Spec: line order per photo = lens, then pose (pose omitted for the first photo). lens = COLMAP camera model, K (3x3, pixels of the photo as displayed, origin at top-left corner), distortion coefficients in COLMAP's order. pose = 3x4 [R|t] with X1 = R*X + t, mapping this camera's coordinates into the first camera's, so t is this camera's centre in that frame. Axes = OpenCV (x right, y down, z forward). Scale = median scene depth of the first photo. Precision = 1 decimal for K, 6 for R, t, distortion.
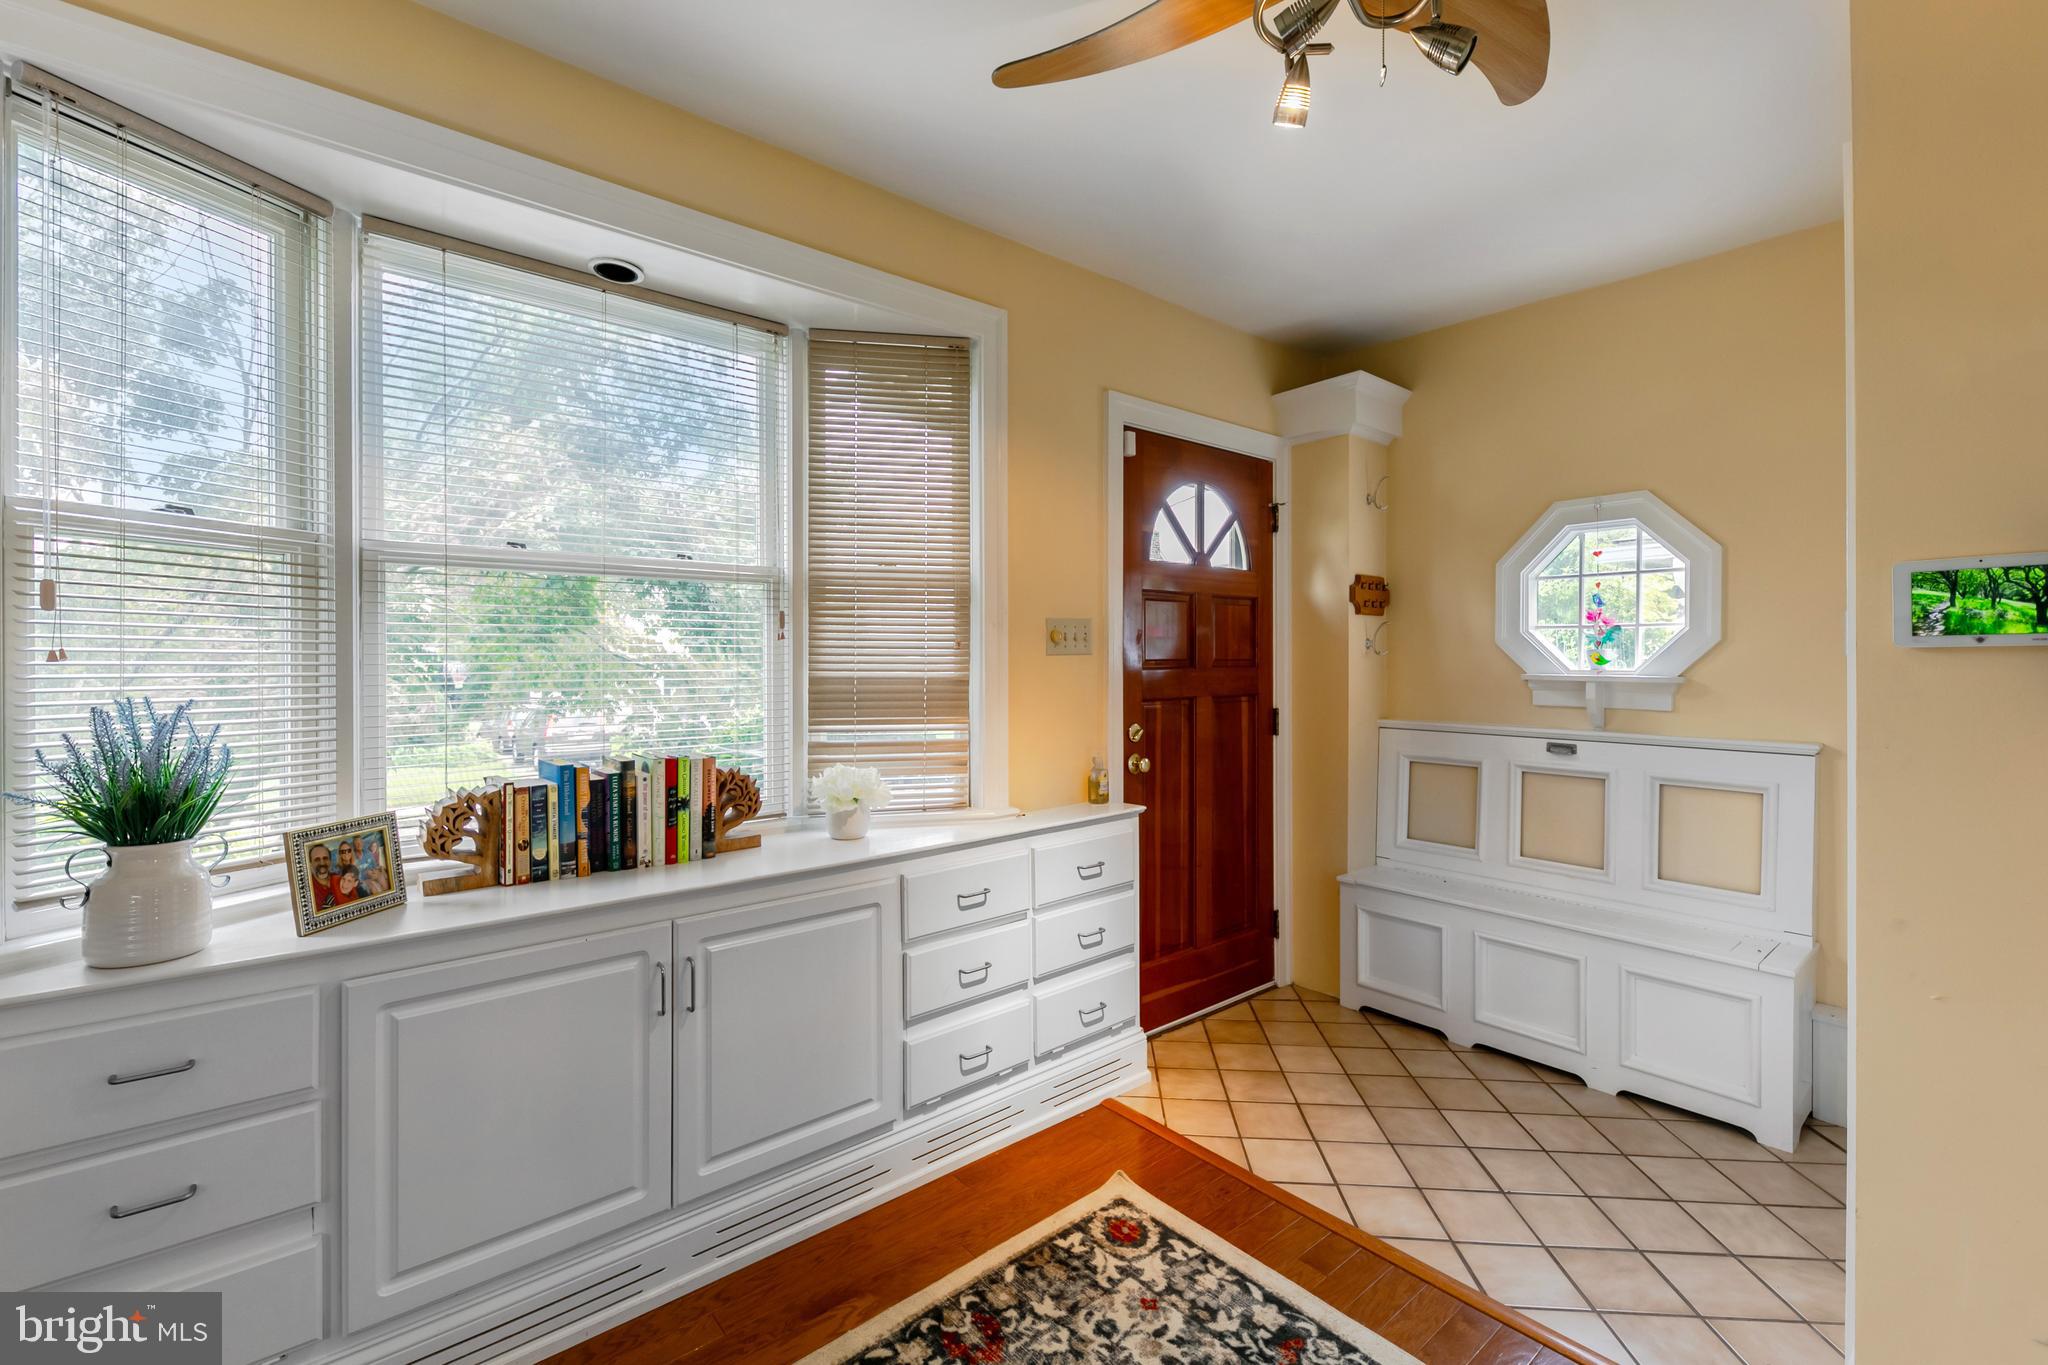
lens RADIAL K [[874.3, 0, 1059.8], [0, 874.3, 661.5], [0, 0, 1]] dist [0.006998, -0.004205]
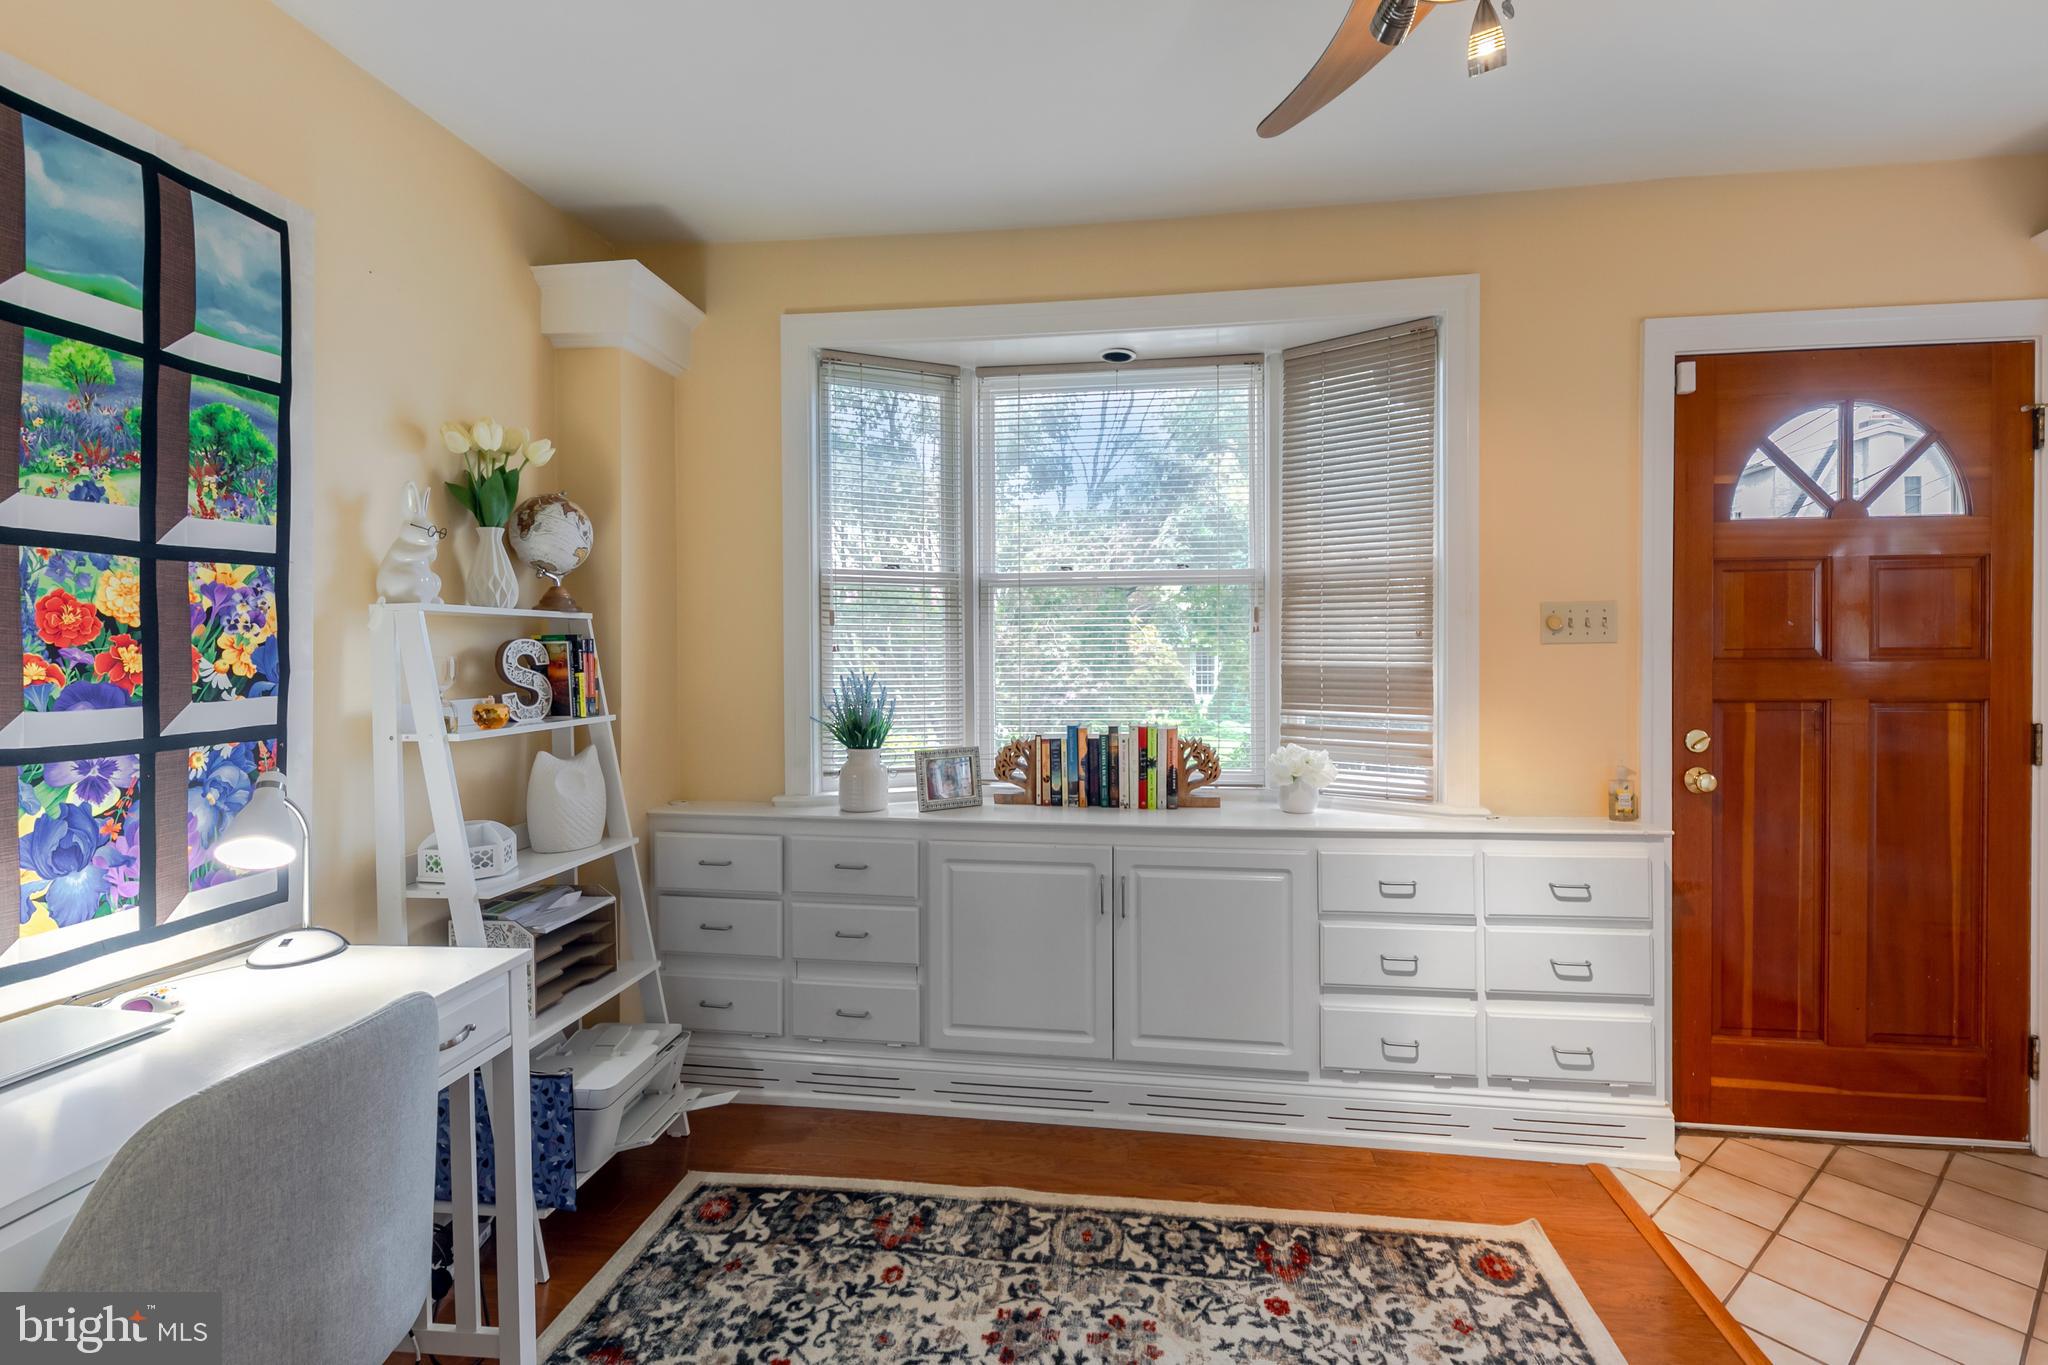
lens RADIAL K [[924.6, 0, 1052.5], [0, 924.6, 665.7], [0, 0, 1]] dist [0.002680, -0.003069]
pose [[0.650086, 0.008625, -0.759811, 0.414961], [0.000835, 0.999927, 0.012065, 0.003287], [0.759860, -0.008478, 0.650031, 0.013267]]
